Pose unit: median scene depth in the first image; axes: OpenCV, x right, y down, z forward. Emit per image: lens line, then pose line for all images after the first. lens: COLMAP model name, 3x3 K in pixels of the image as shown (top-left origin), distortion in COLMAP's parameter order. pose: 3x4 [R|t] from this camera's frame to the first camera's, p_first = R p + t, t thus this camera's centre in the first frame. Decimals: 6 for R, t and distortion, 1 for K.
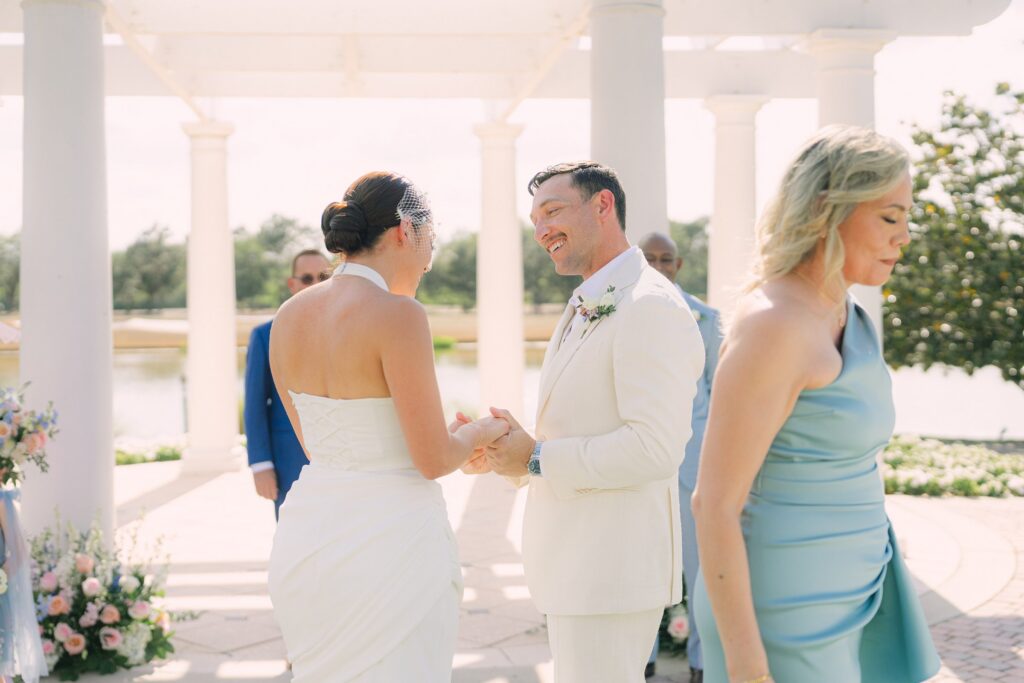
lens RADIAL K [[1341.0, 0, 495.3], [0, 1341.0, 313.1], [0, 0, 1]] dist [0.002048, -0.006264]
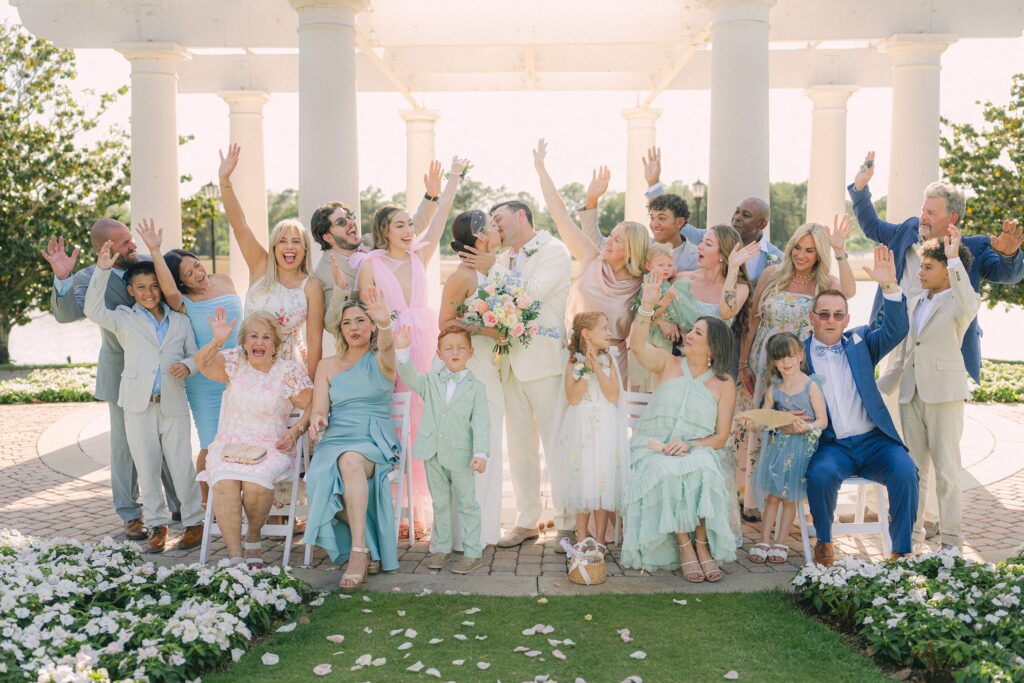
lens RADIAL K [[1070.6, 0, 510.9], [0, 1070.6, 340.5], [0, 0, 1]] dist [0.001254, -0.011794]
pose [[0.993117, 0.014805, -0.116186, 0.000234], [-0.005912, 0.997051, 0.076517, 0.002869], [0.116977, -0.075304, 0.990276, -0.057609]]
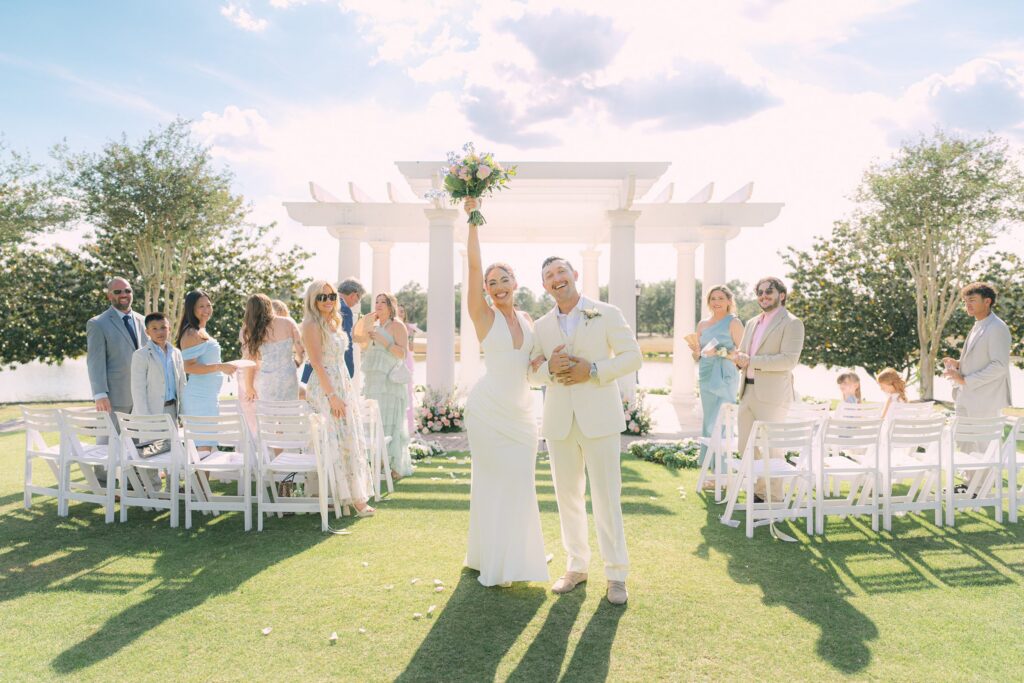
lens RADIAL K [[819.1, 0, 509.3], [0, 819.1, 343.2], [0, 0, 1]] dist [0.000388, -0.007955]
pose [[0.992366, 0.018570, -0.121923, 0.045376], [-0.017666, 0.999808, 0.008492, 0.014510], [0.122057, -0.006274, 0.992503, -0.527847]]
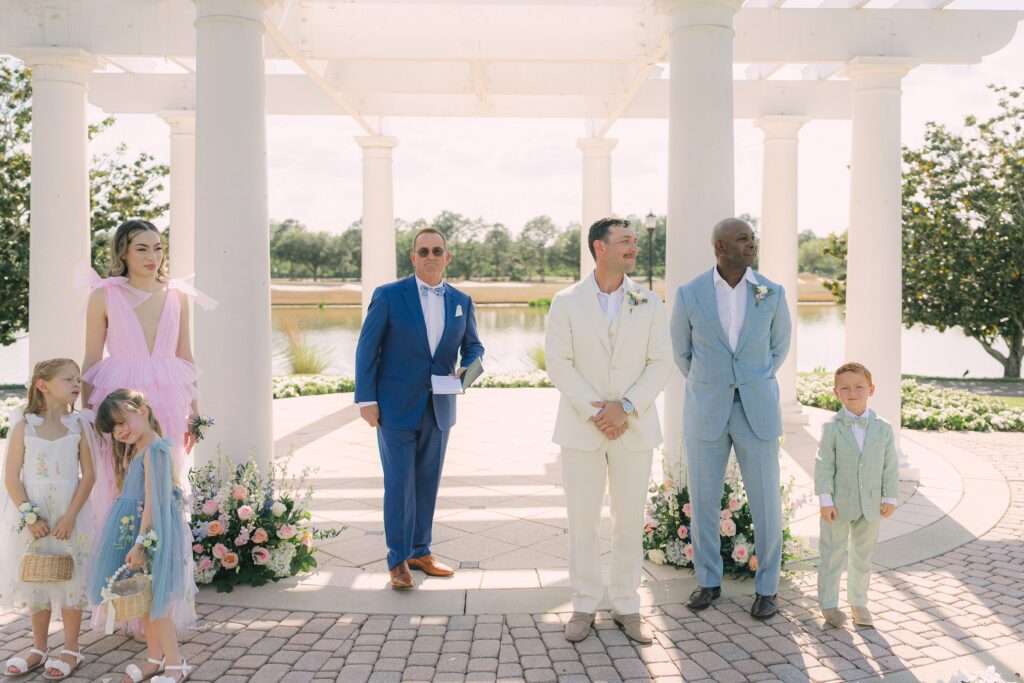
lens RADIAL K [[927.7, 0, 564.1], [0, 927.7, 306.6], [0, 0, 1]] dist [-0.007868, 0.004058]
pose [[0.999296, 0.010697, -0.035968, 0.005082], [-0.009737, 0.999595, 0.026742, -0.001704], [0.036240, -0.026372, 0.998995, 0.102729]]
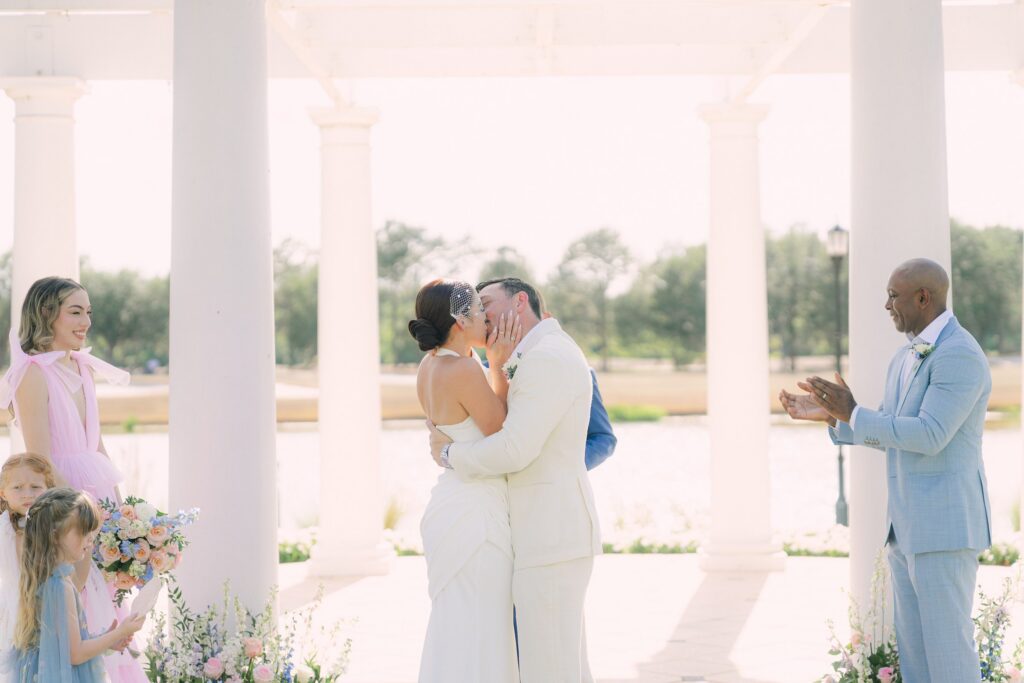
lens RADIAL K [[2077.1, 0, 542.7], [0, 2077.1, 339.6], [0, 0, 1]] dist [-0.026595, 0.098149]
pose [[0.996195, -0.002125, -0.087126, -0.004007], [0.000791, 0.999882, -0.015353, 0.005884], [0.087148, 0.015226, 0.996079, -0.162332]]
